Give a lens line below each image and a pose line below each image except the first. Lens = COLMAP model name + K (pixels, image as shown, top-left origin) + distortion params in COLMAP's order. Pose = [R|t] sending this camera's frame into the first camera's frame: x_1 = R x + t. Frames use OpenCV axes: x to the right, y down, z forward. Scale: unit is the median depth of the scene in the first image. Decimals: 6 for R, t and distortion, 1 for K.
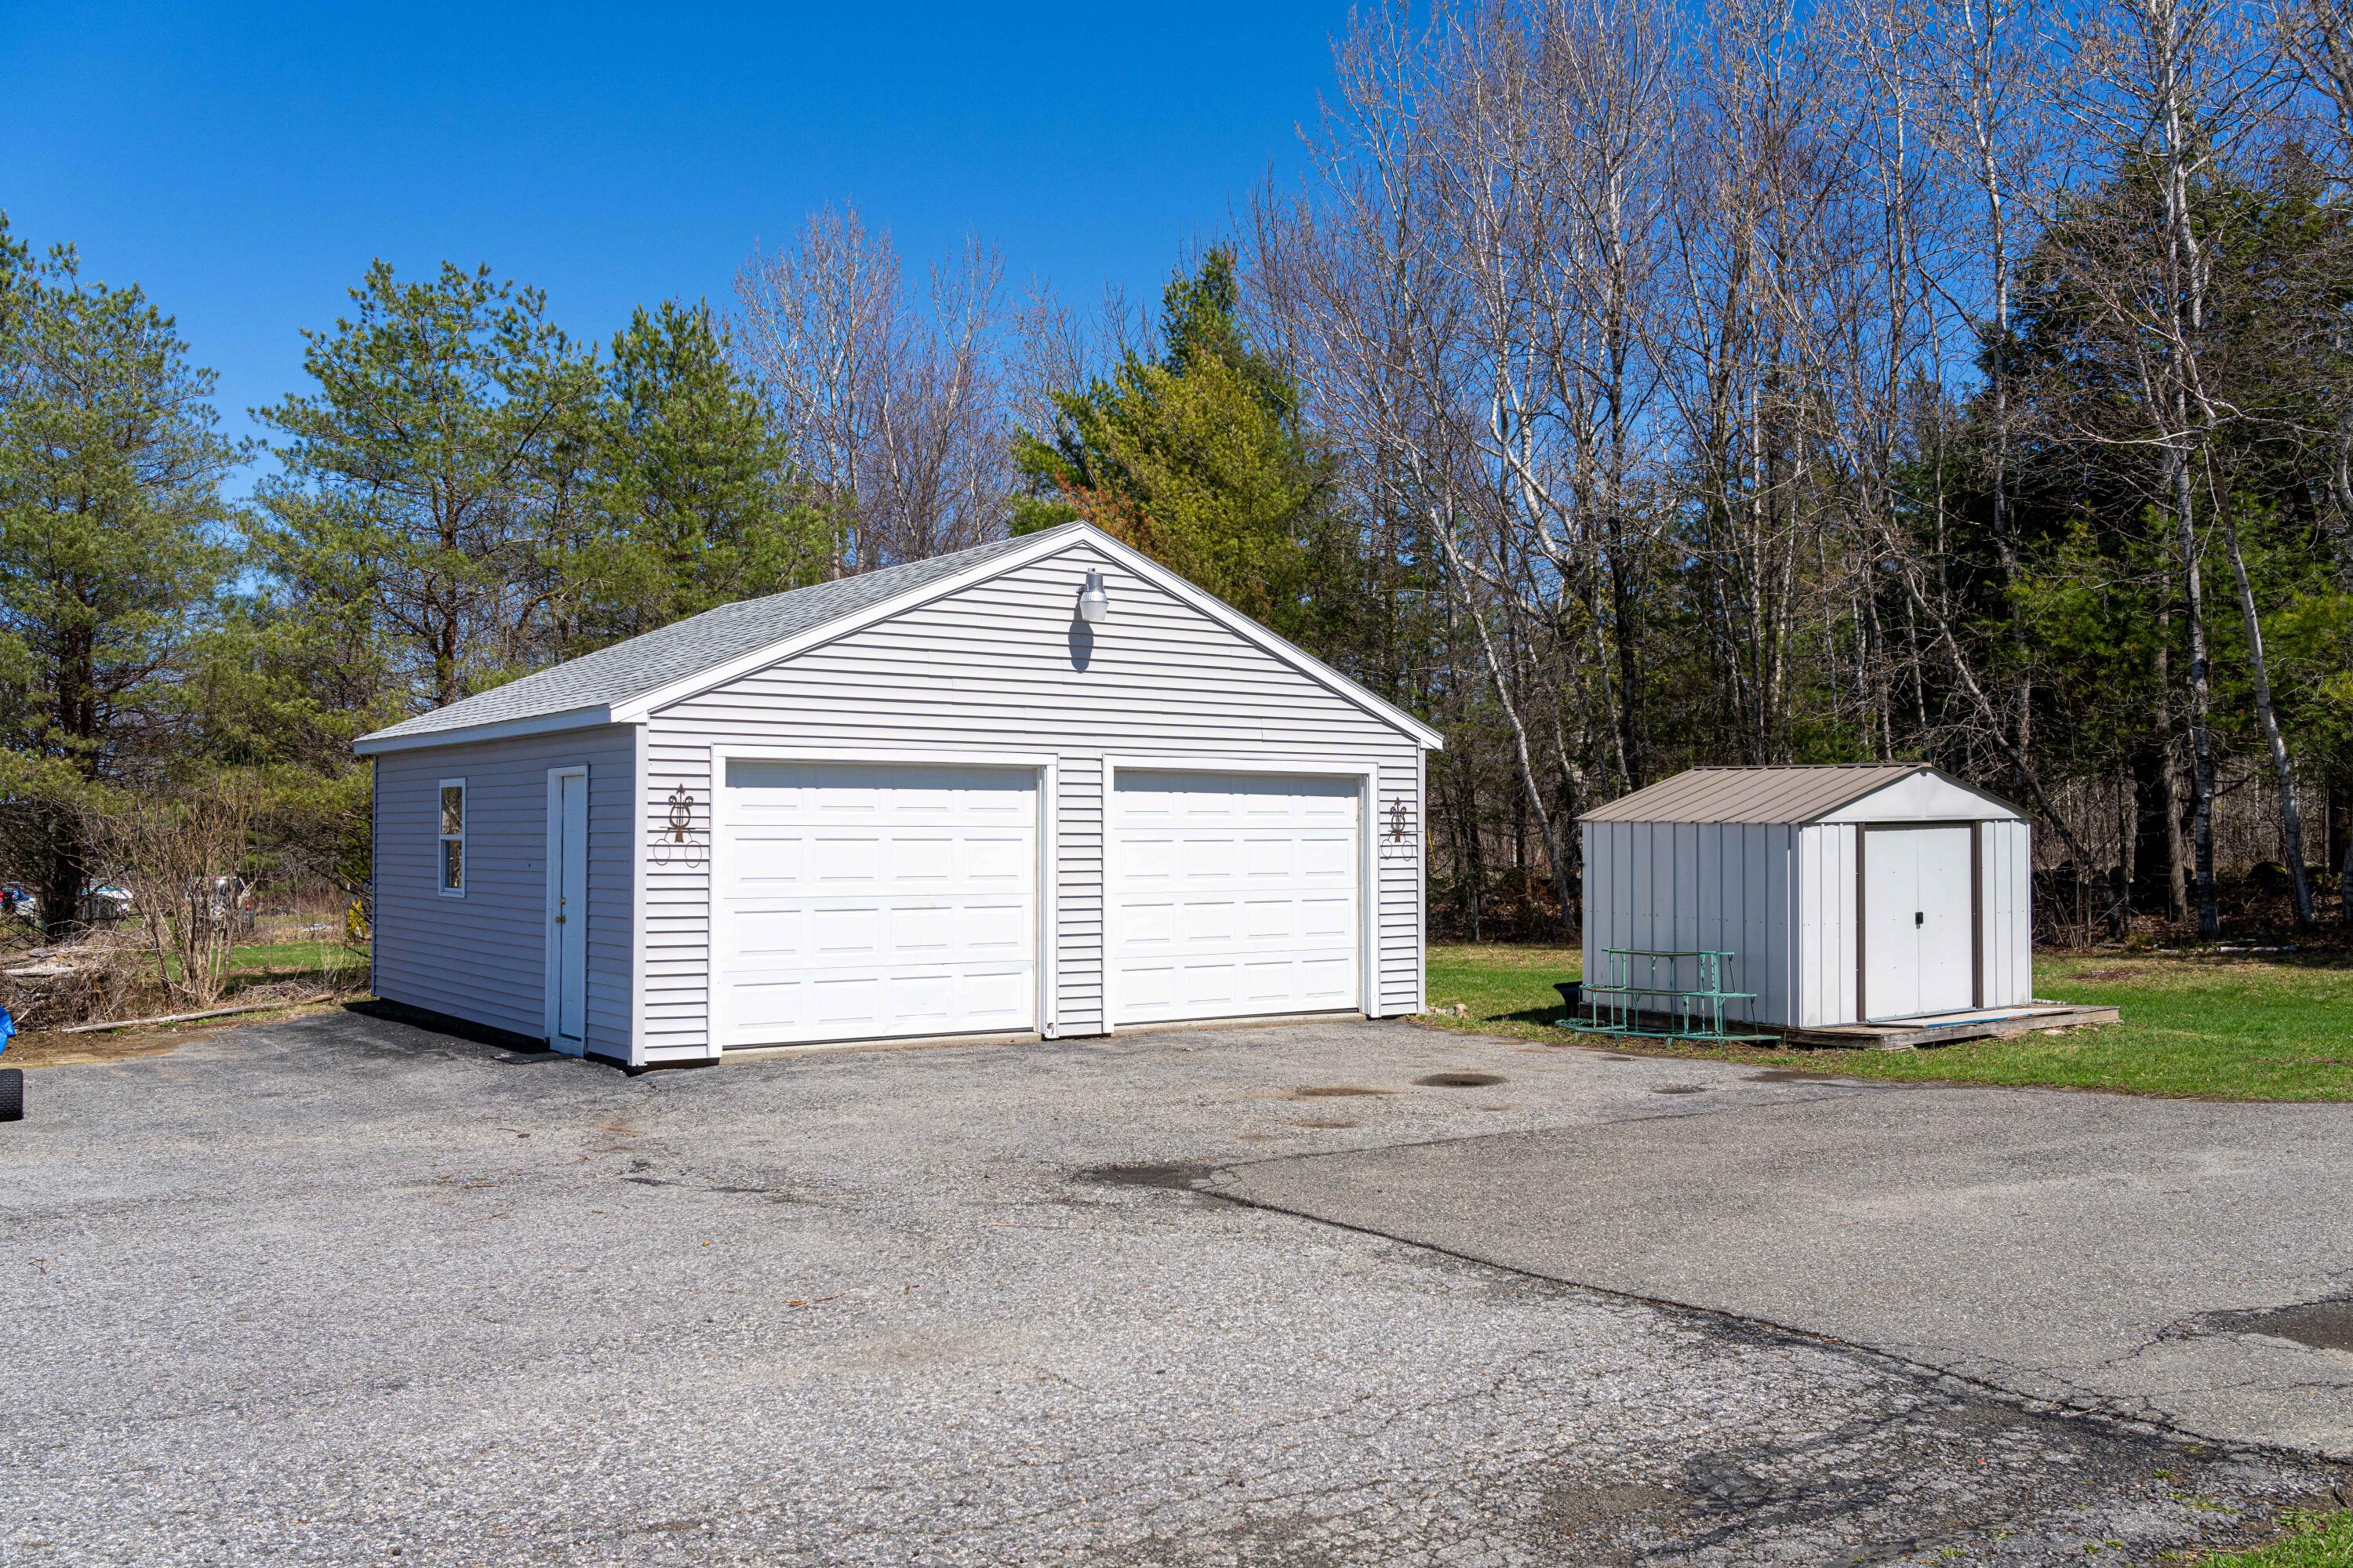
lens RADIAL K [[2152.4, 0, 1173.4], [0, 2152.4, 786.7], [0, 0, 1]] dist [0.048130, 0.007757]
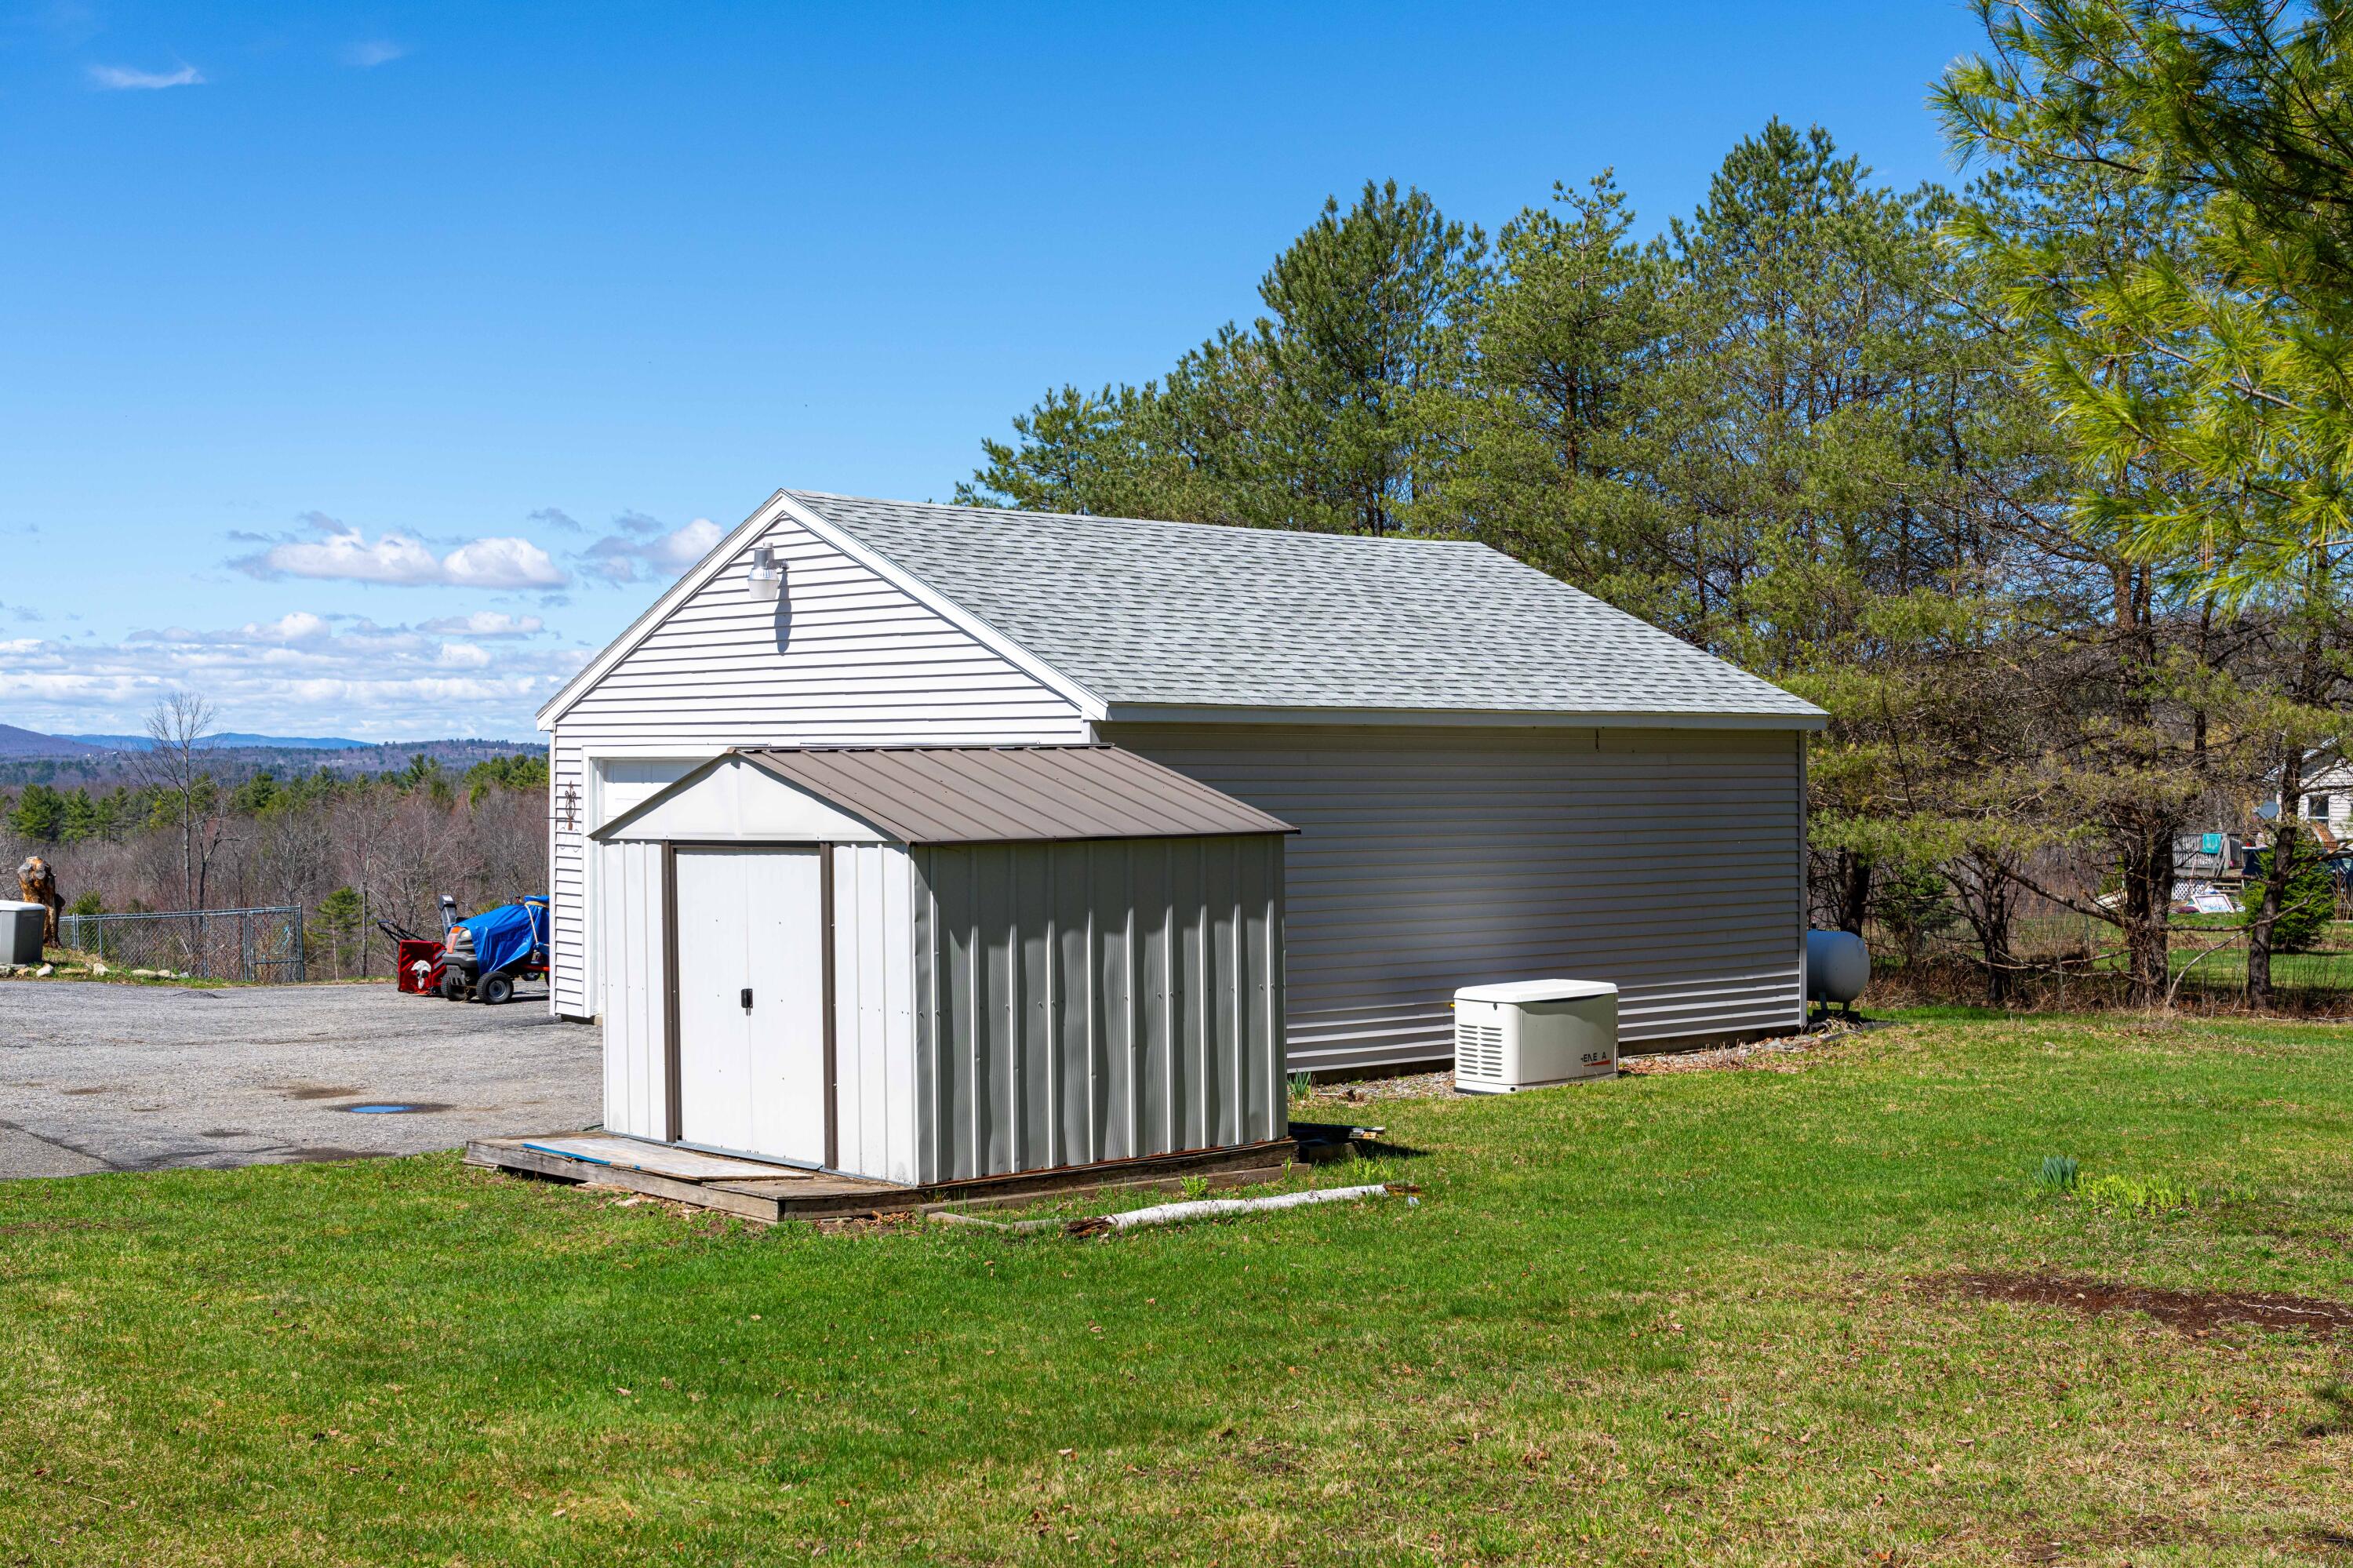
lens RADIAL K [[2756.8, 0, 1175.9], [0, 2756.8, 784.2], [0, 0, 1]] dist [-0.010699, 0.000000]
pose [[0.070255, 0.007958, -0.997497, 1.160395], [0.027933, 0.999560, 0.009941, -0.004581], [0.997138, -0.028562, 0.070002, 1.091074]]
